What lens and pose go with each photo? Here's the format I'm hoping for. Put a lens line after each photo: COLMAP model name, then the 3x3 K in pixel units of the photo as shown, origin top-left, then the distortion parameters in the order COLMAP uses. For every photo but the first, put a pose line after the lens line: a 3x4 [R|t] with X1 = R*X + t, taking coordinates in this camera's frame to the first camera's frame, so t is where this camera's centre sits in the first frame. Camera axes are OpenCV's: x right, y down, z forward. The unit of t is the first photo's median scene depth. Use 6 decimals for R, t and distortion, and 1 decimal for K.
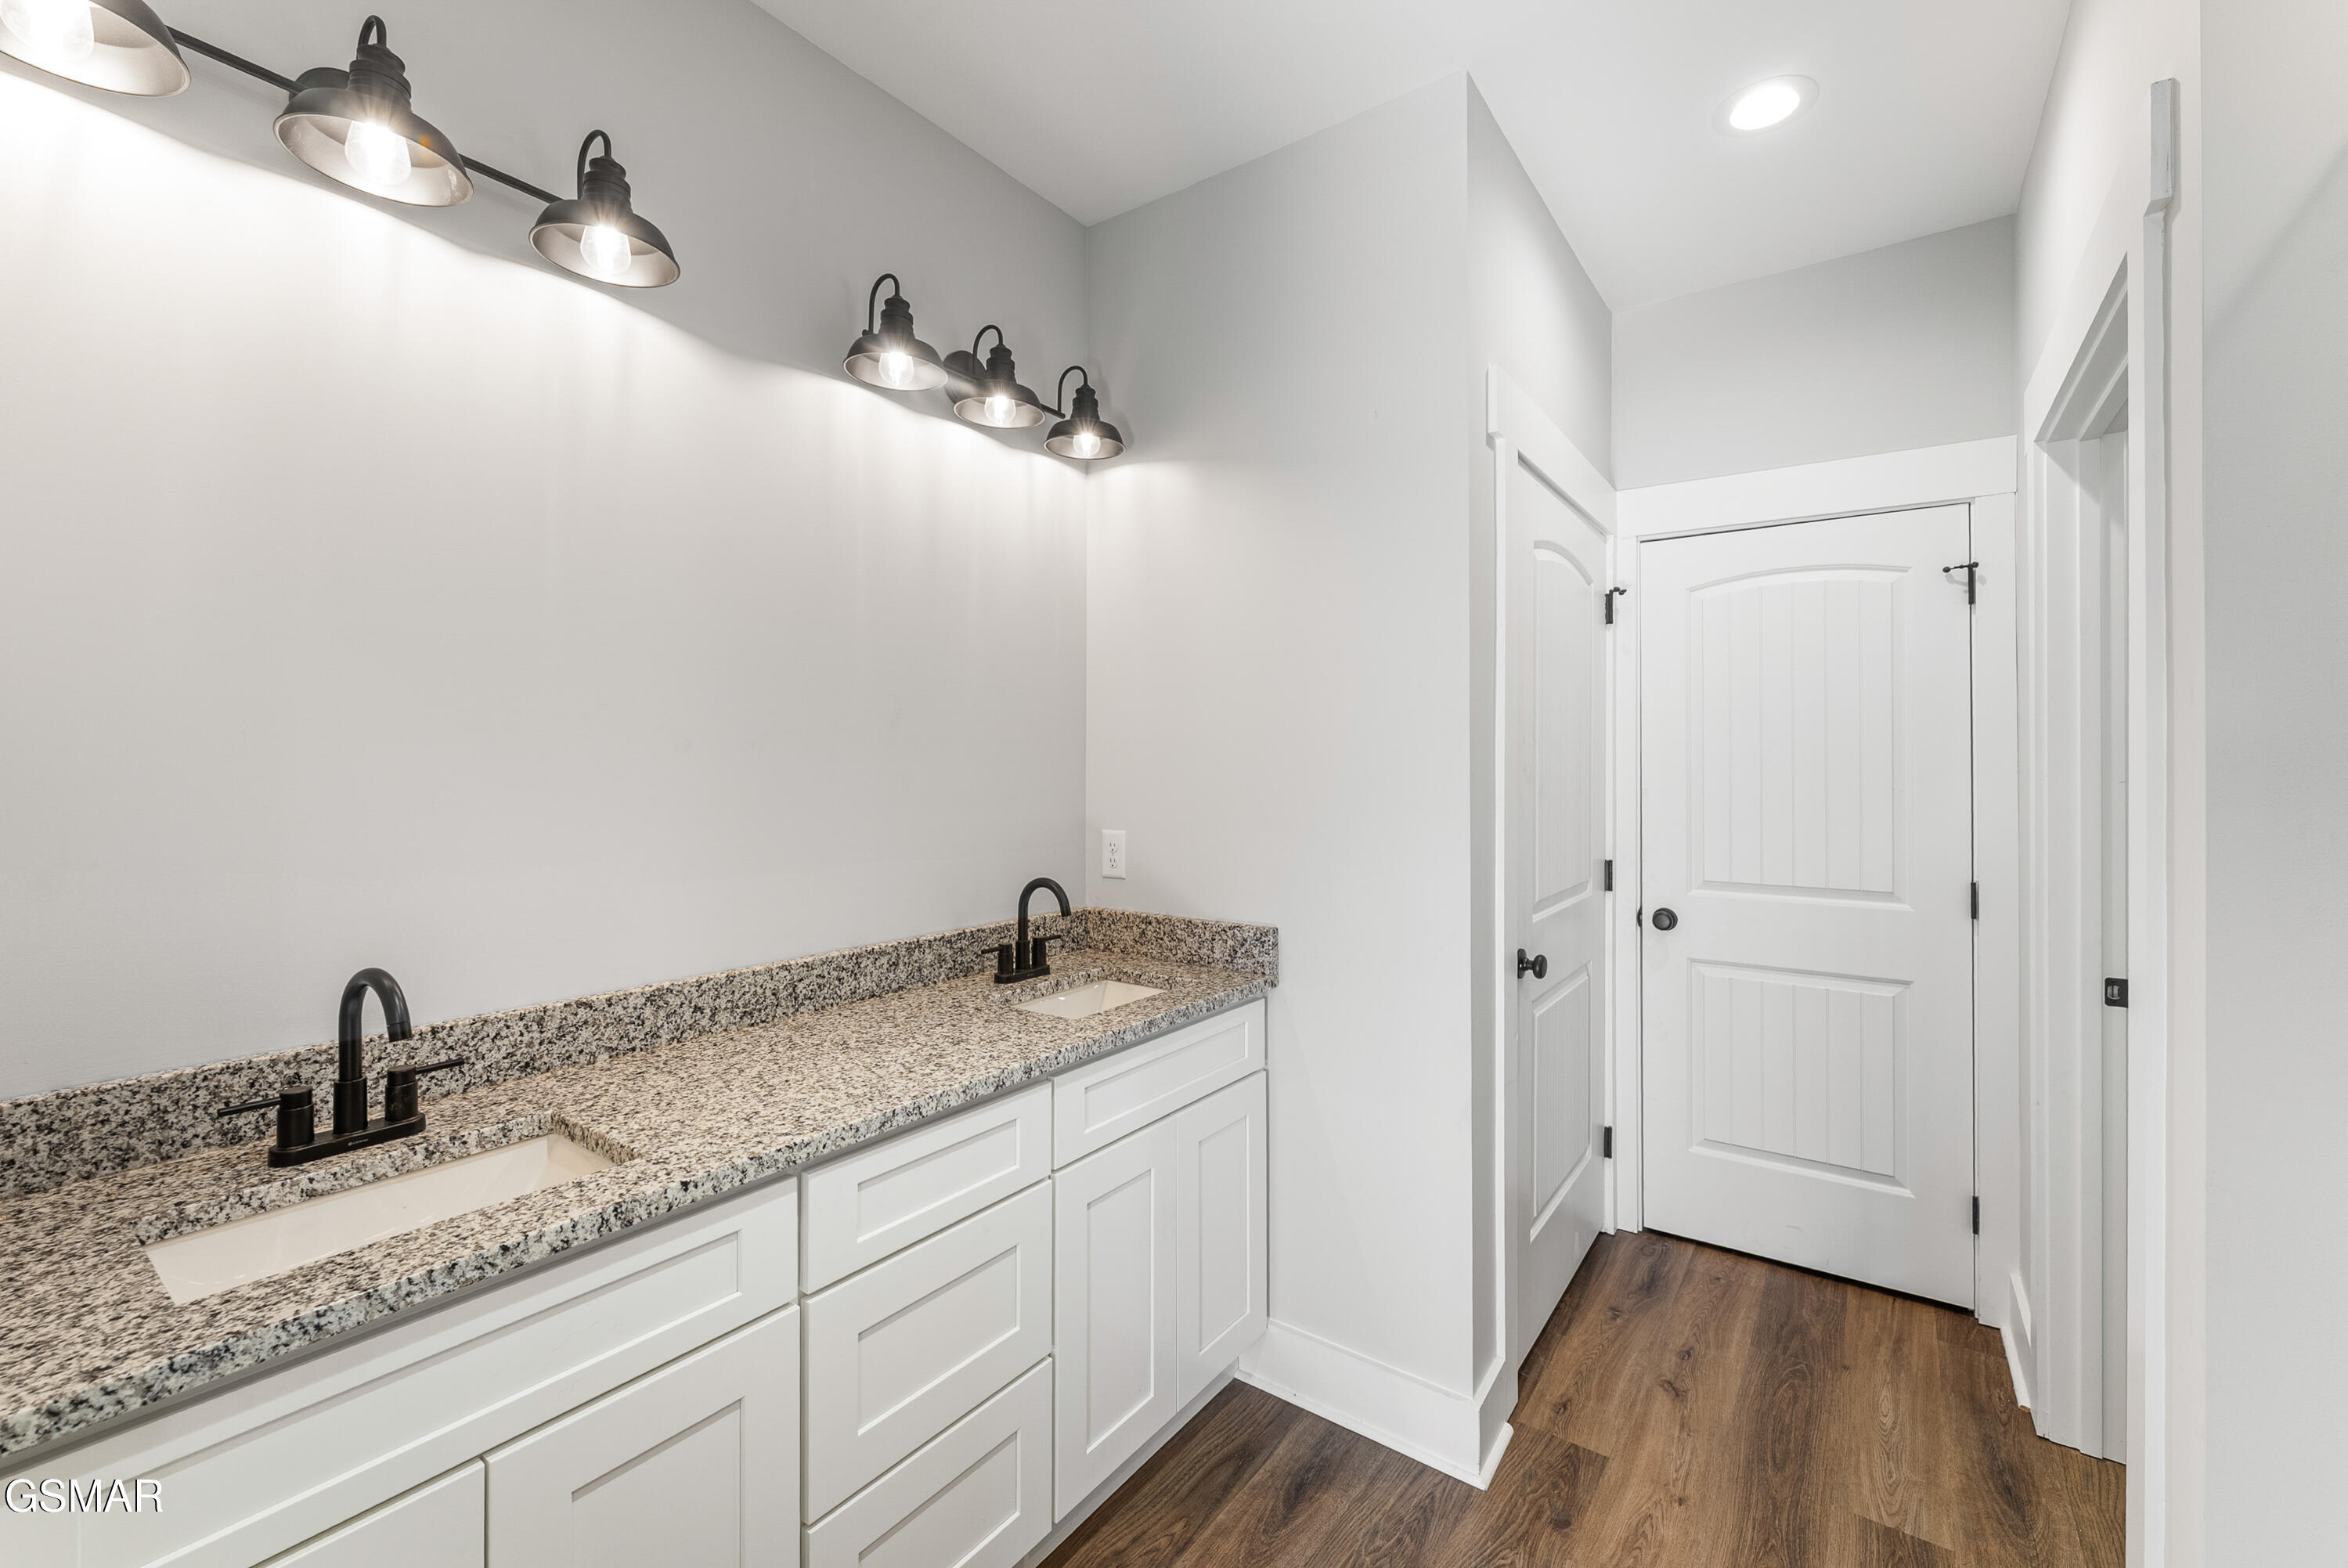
lens RADIAL K [[951.7, 0, 1181.1], [0, 951.7, 762.2], [0, 0, 1]] dist [-0.002999, -0.000293]
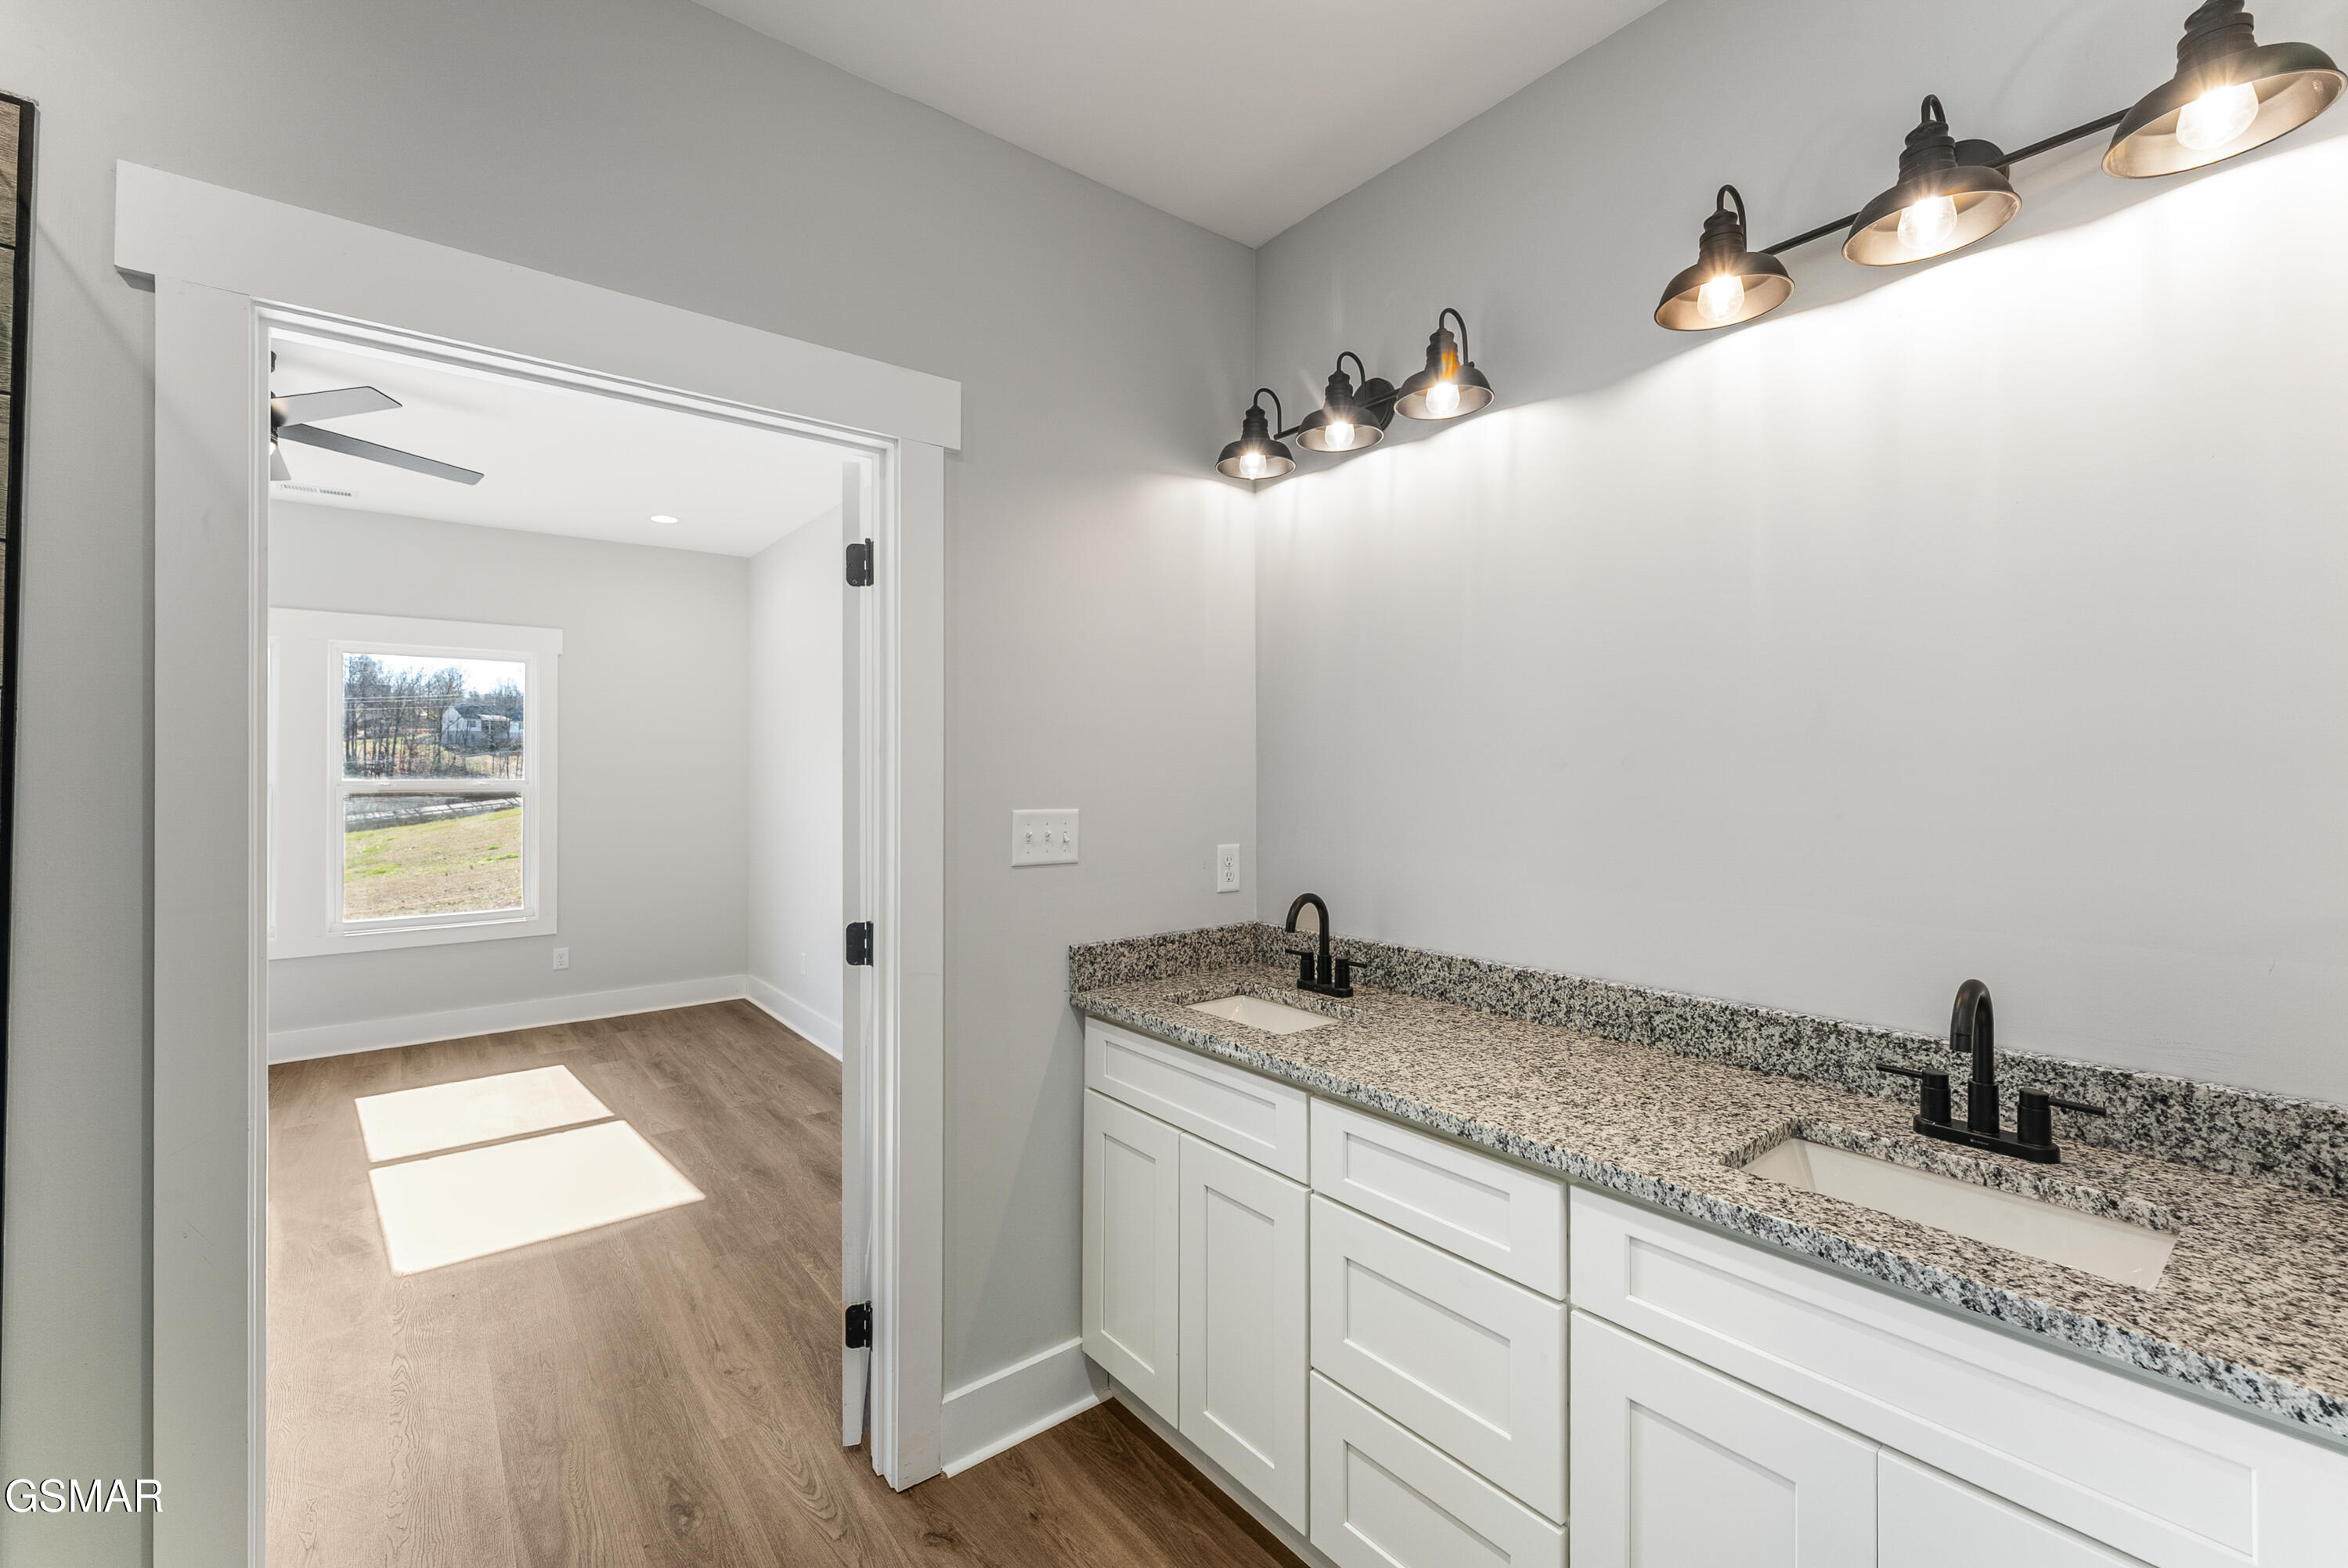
lens RADIAL K [[951.7, 0, 1181.1], [0, 951.7, 762.2], [0, 0, 1]] dist [-0.002999, -0.000293]
pose [[-0.247407, -0.007319, -0.968884, 0.712722], [0.006641, 0.999935, -0.009249, -0.015793], [0.968889, -0.008723, -0.247342, 0.875401]]
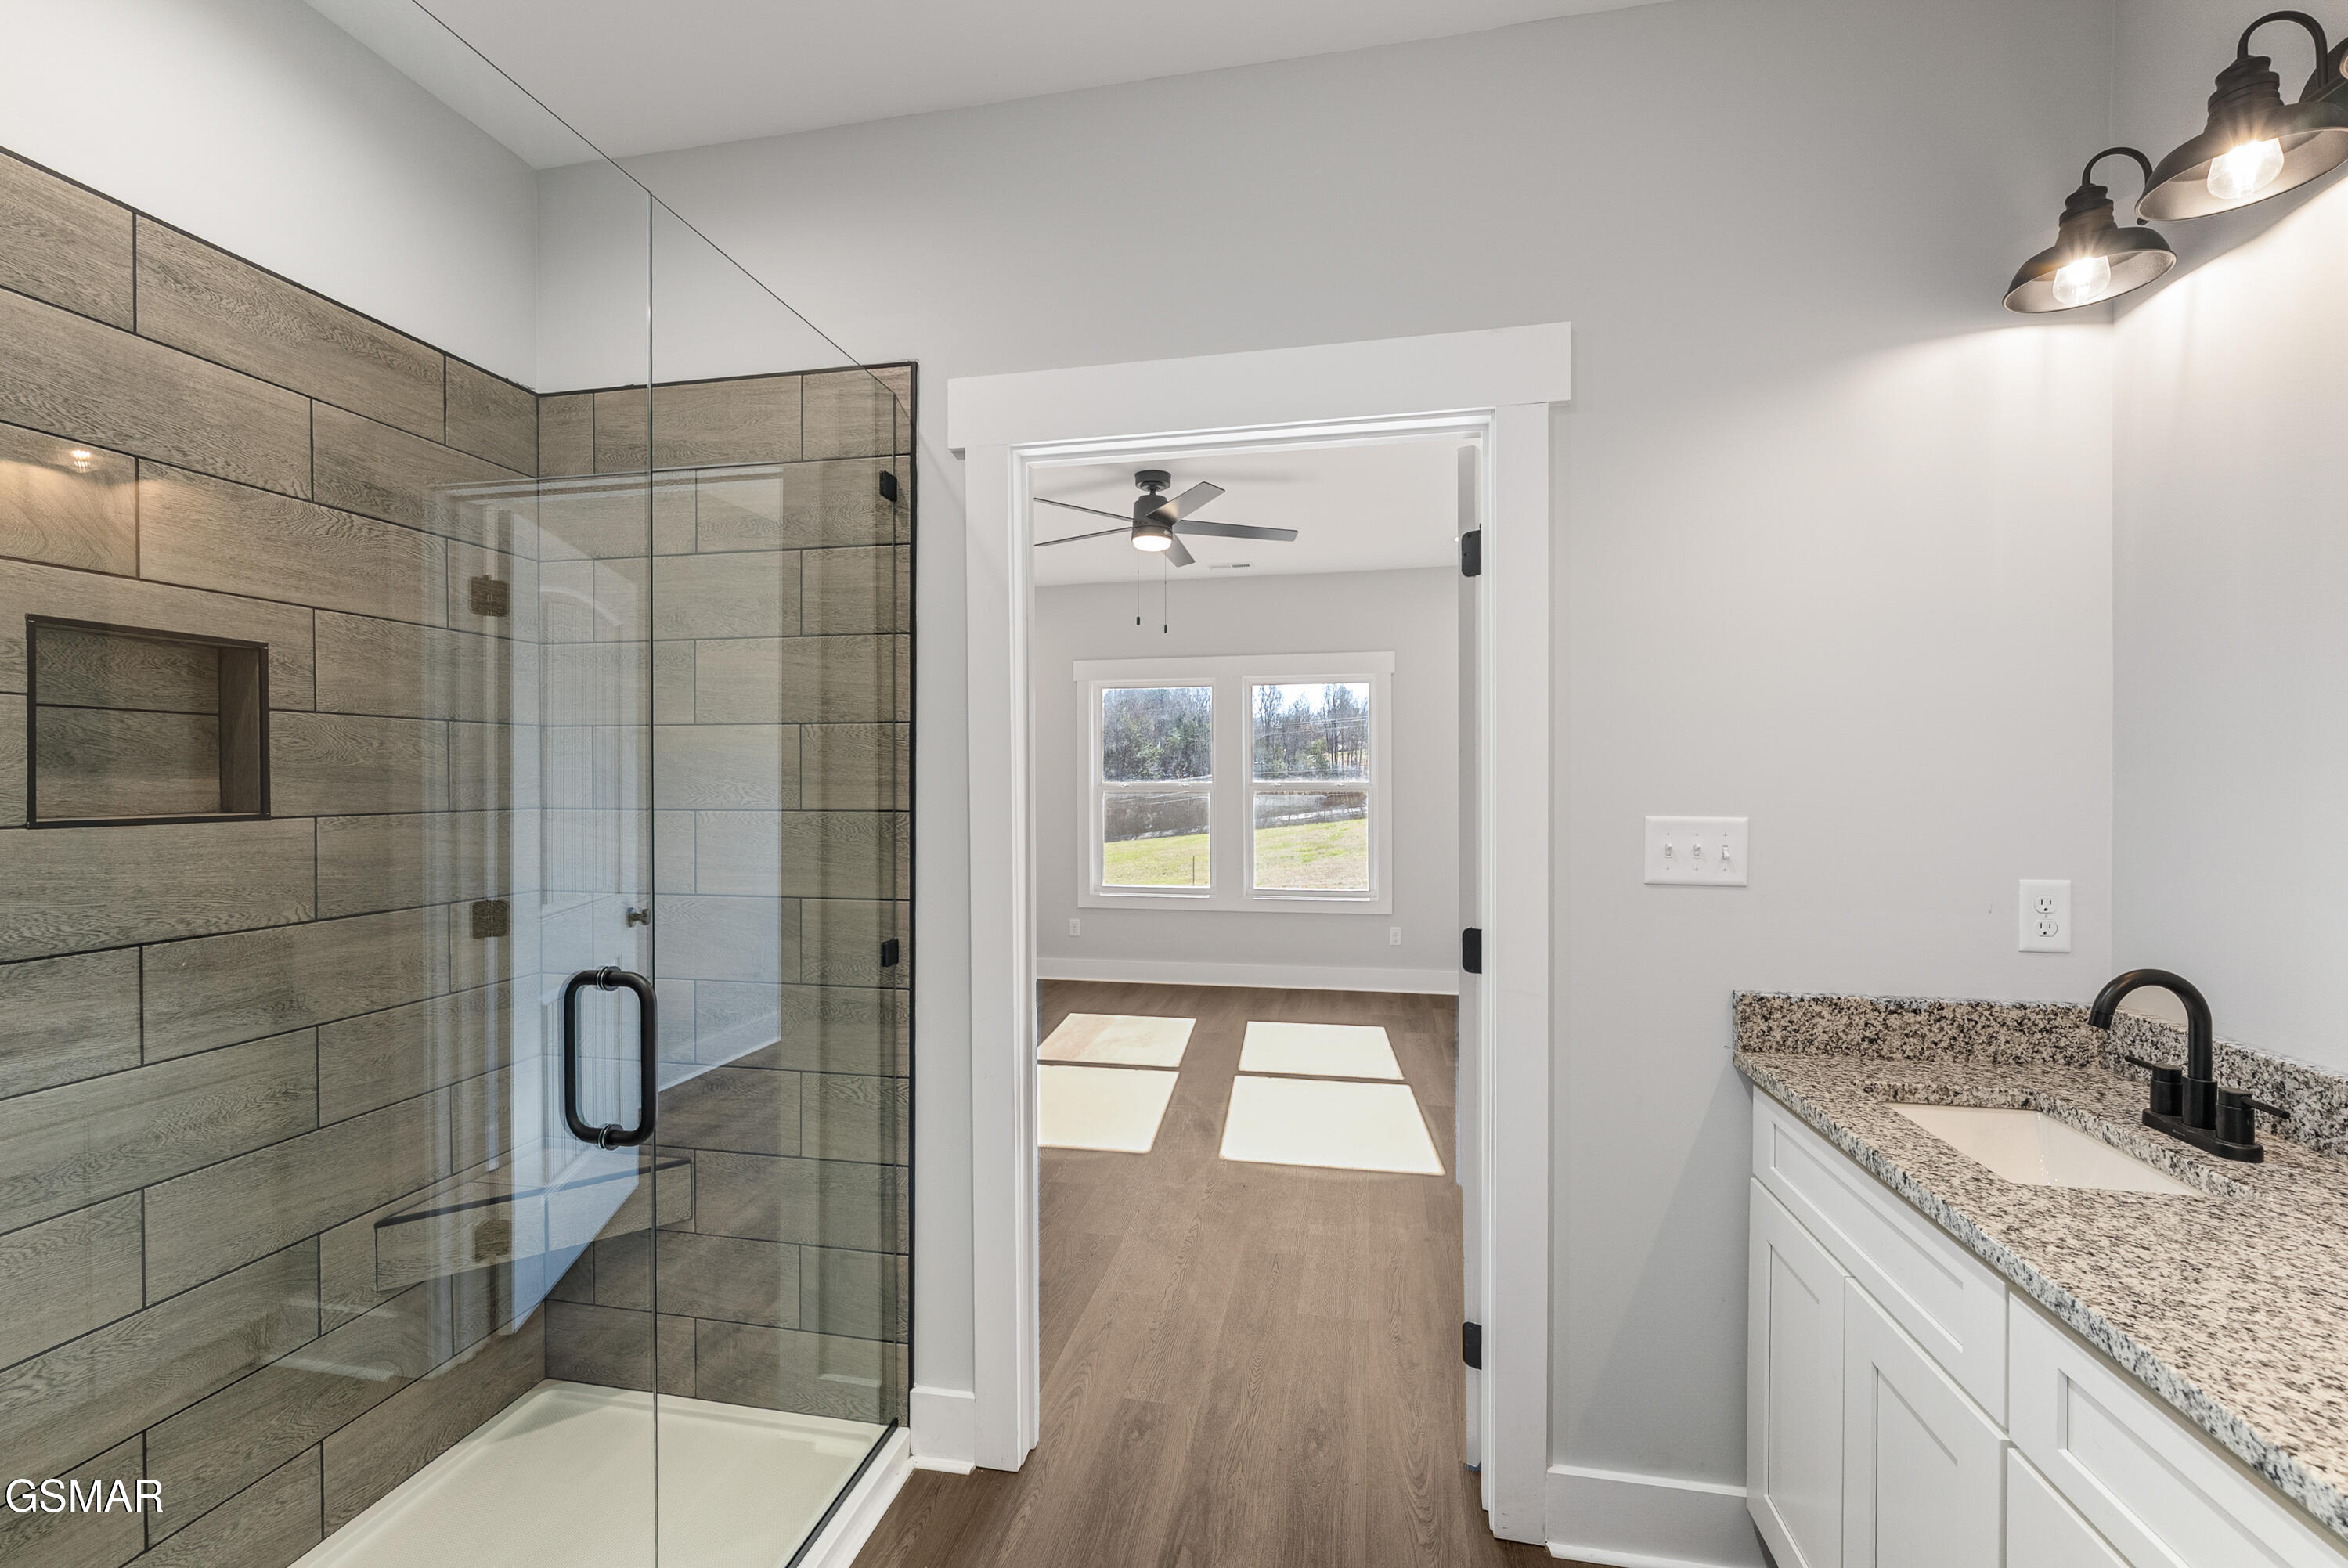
lens RADIAL K [[962.4, 0, 1199.3], [0, 962.4, 787.3], [0, 0, 1]] dist [-0.002570, -0.000009]
pose [[-0.895621, 0.009860, -0.444710, 0.452881], [0.007837, 0.999949, 0.006387, -0.008003], [0.444750, 0.002235, -0.895652, 1.081319]]
